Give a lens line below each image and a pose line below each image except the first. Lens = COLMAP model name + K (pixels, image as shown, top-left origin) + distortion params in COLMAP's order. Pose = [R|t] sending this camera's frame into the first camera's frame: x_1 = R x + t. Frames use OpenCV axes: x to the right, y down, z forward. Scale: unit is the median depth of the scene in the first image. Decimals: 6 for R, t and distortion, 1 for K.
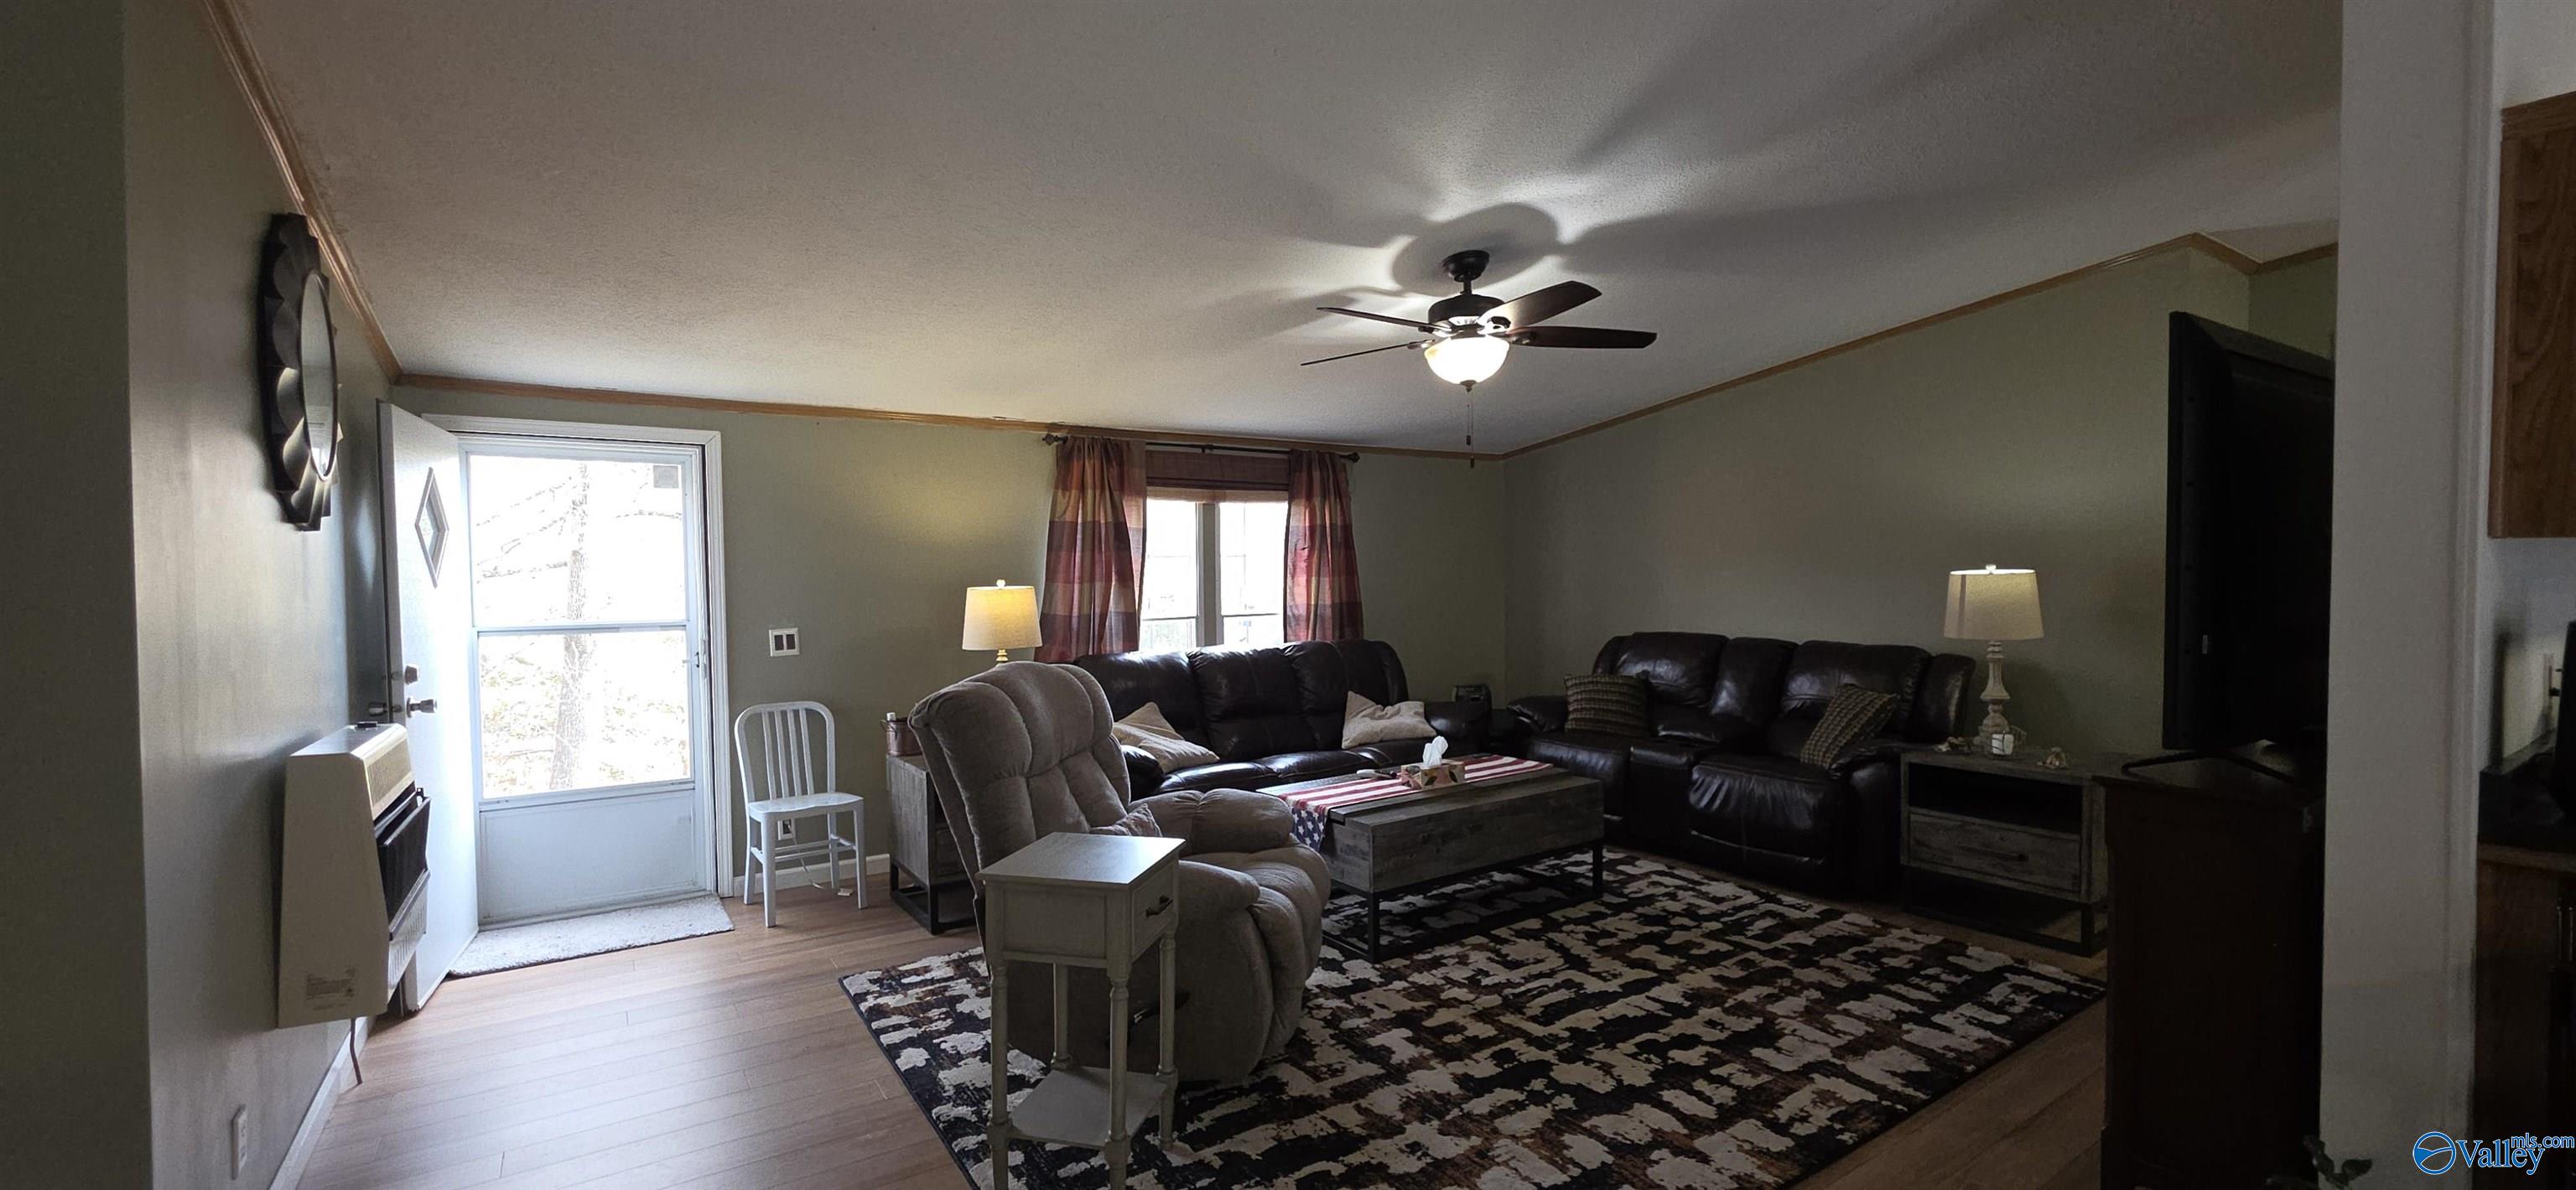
lens RADIAL K [[1028.5, 0, 1272.6], [0, 1028.5, 605.8], [0, 0, 1]] dist [0.003382, -0.001269]
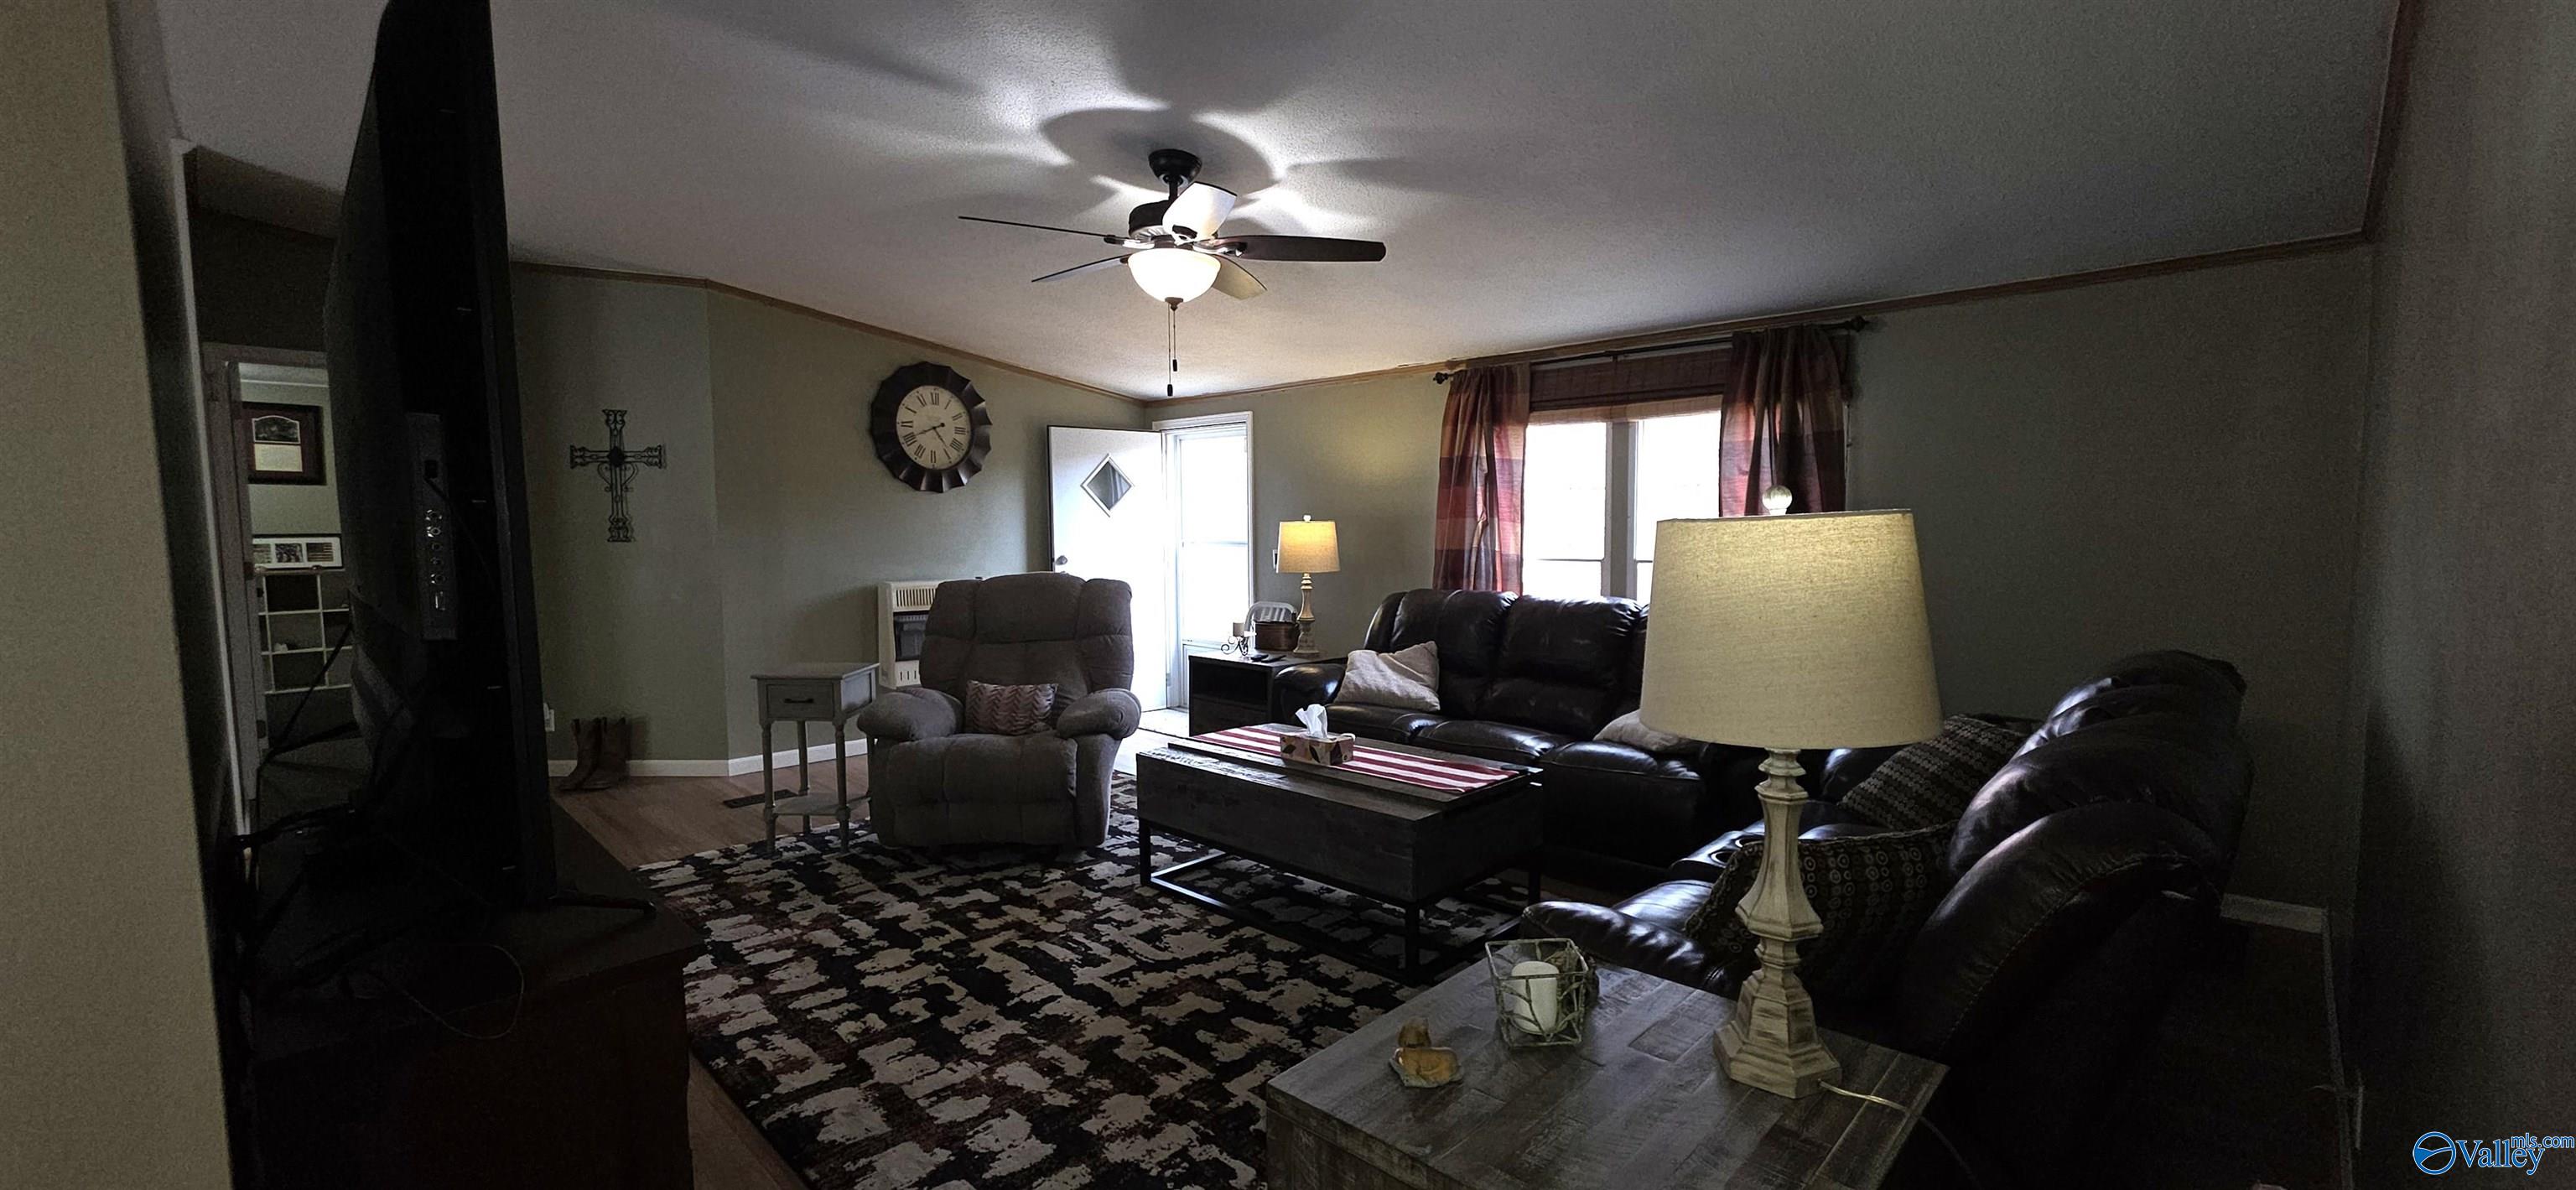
lens RADIAL K [[1028.5, 0, 1275.8], [0, 1028.5, 602.8], [0, 0, 1]] dist [0.003382, -0.001269]
pose [[0.202378, 0.091467, -0.975027, 1.109617], [-0.026098, 0.995779, 0.087996, -0.034448], [0.978960, 0.007638, 0.203911, 0.902219]]
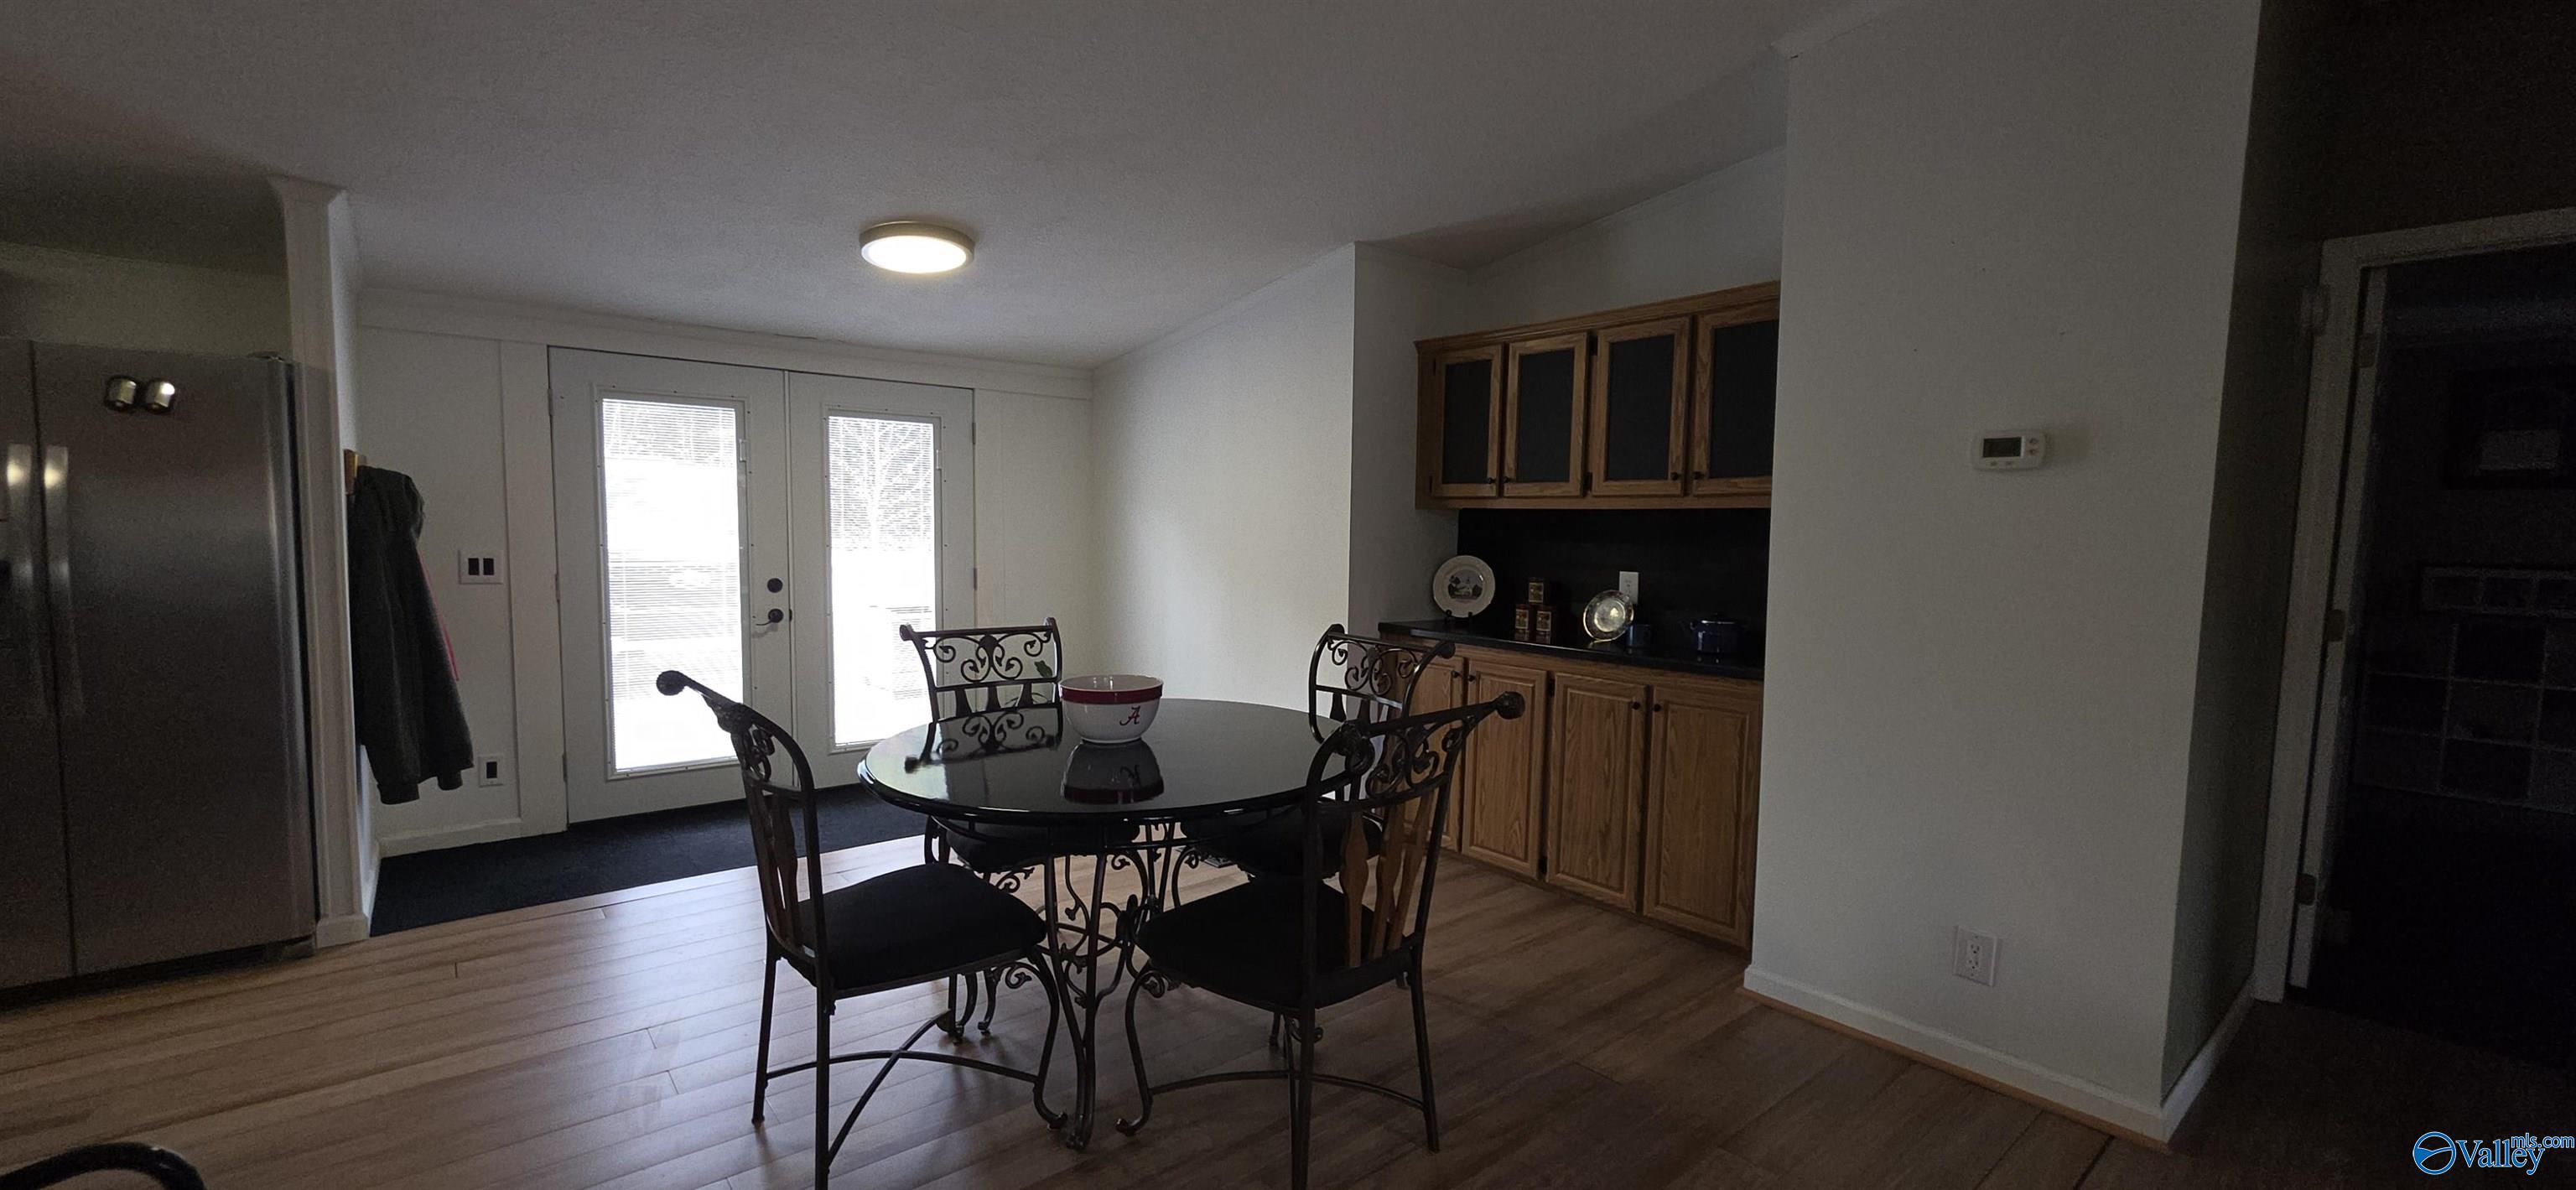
lens RADIAL K [[1028.5, 0, 1270.5], [0, 1028.5, 607.8], [0, 0, 1]] dist [0.003382, -0.001269]
pose [[-0.995339, 0.000777, -0.096434, 0.400362], [-0.010077, 0.993655, 0.112018, -0.016294], [0.095909, 0.112468, -0.989016, 0.560186]]
